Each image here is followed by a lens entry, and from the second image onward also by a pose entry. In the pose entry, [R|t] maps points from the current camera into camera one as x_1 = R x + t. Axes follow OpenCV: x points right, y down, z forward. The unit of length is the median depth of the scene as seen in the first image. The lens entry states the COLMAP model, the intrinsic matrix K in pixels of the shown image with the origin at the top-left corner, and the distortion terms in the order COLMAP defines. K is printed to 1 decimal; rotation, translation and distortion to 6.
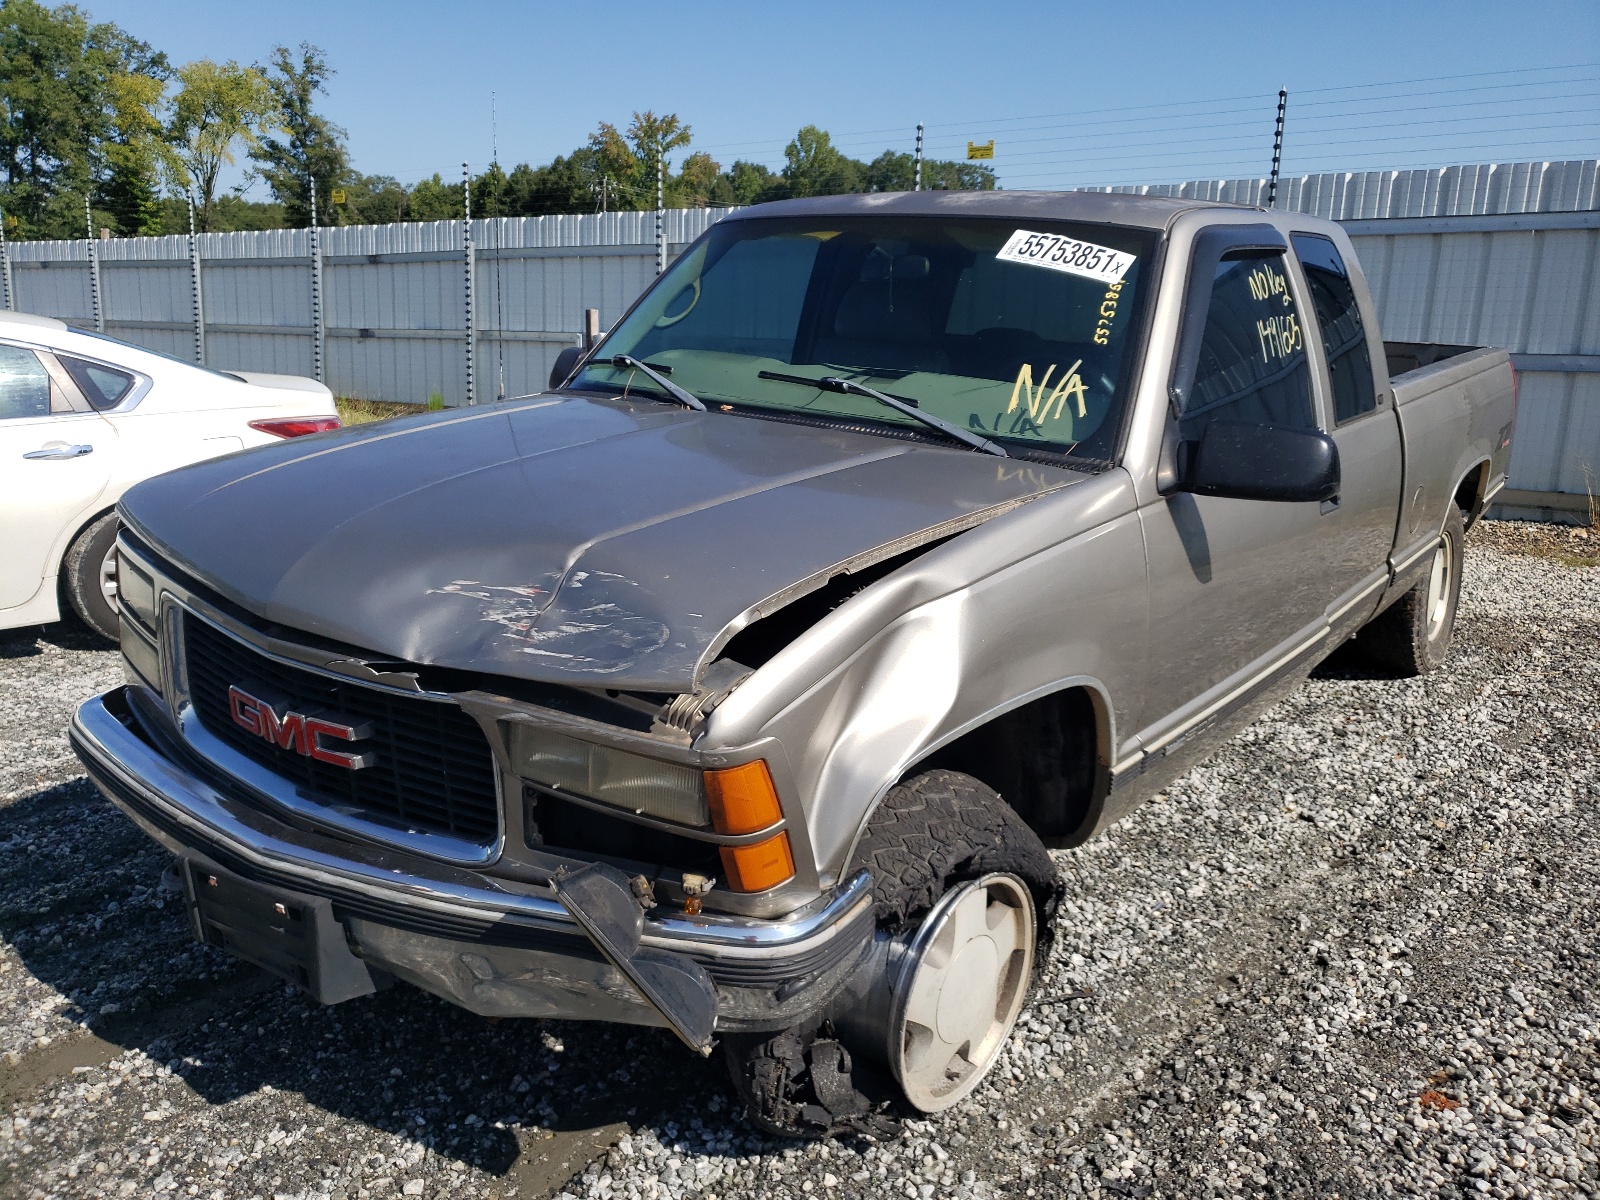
lens RADIAL K [[1348.1, 0, 759.6], [0, 1348.1, 539.6], [0, 0, 1]] dist [0.038377, -0.005489]
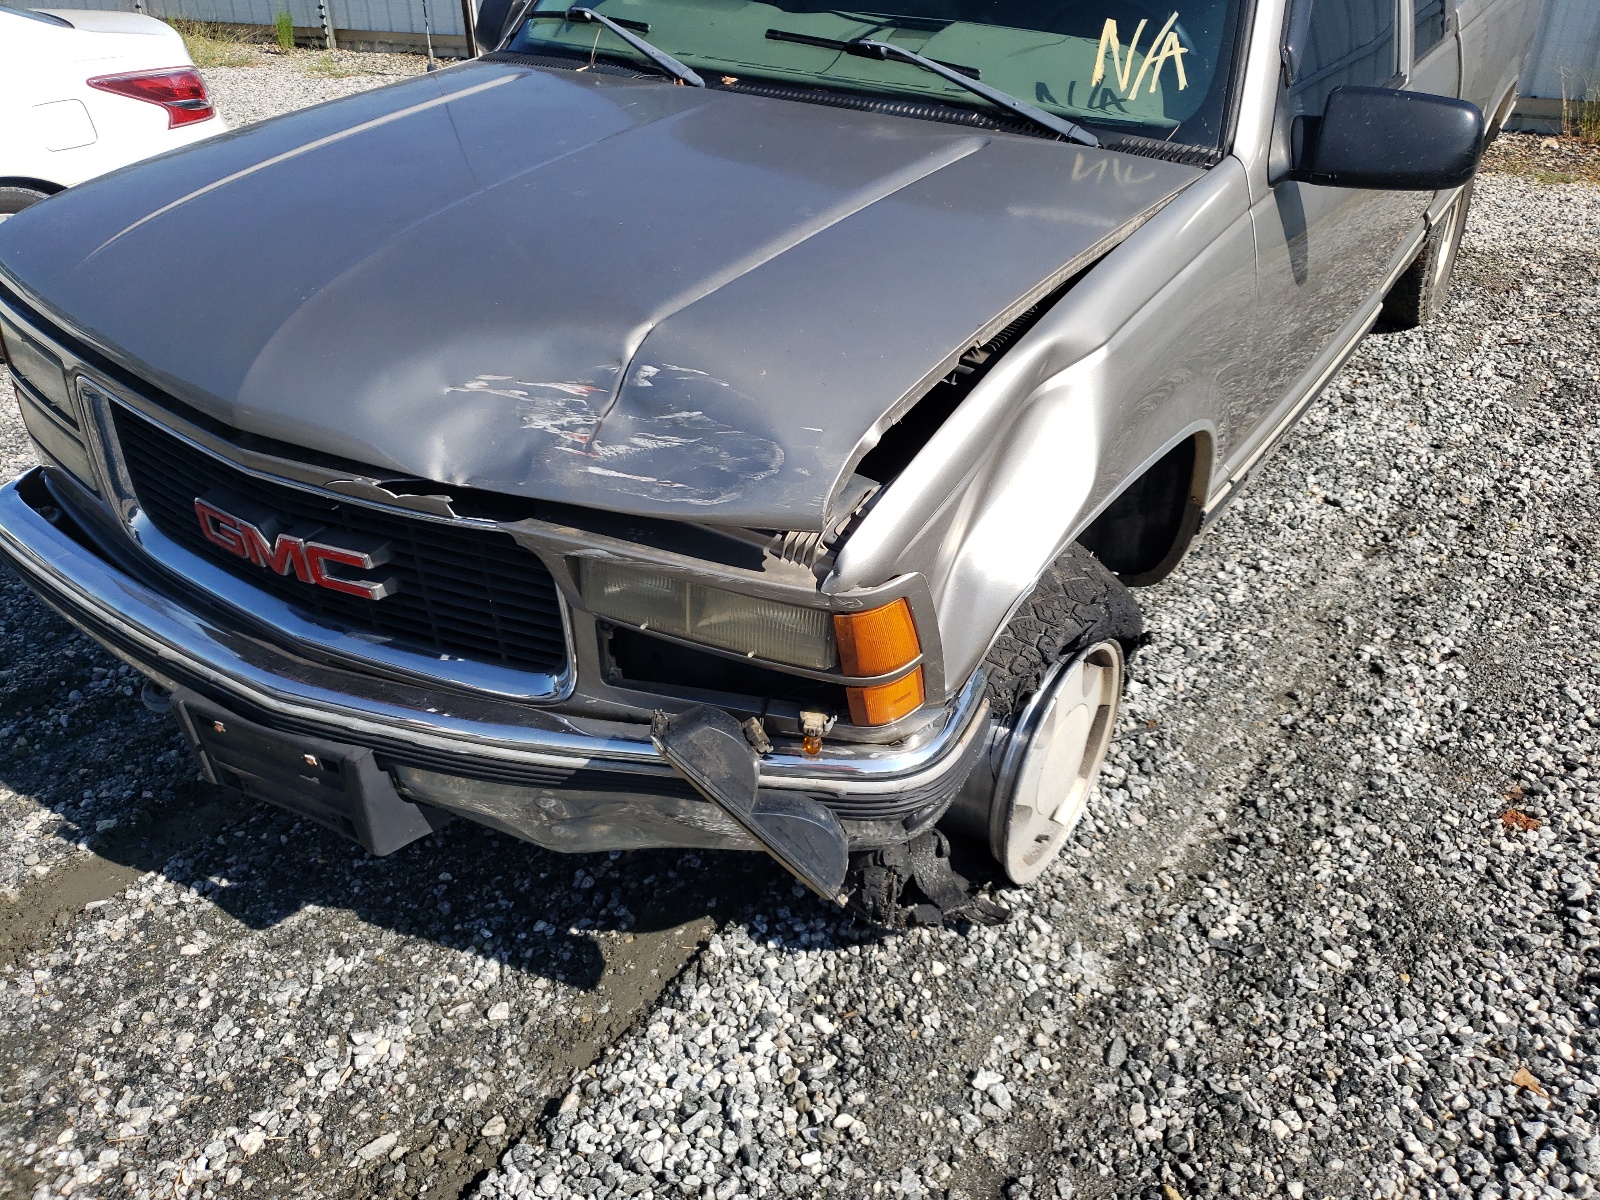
lens RADIAL K [[1355.0, 0, 800.0], [0, 1355.0, 600.0], [0, 0, 1]] dist [-0.003468, 0.060784]
pose [[0.993655, -0.069748, 0.088237, -0.095619], [0.038733, 0.948718, 0.313741, -0.069659], [-0.105595, -0.308332, 0.945400, 0.155868]]
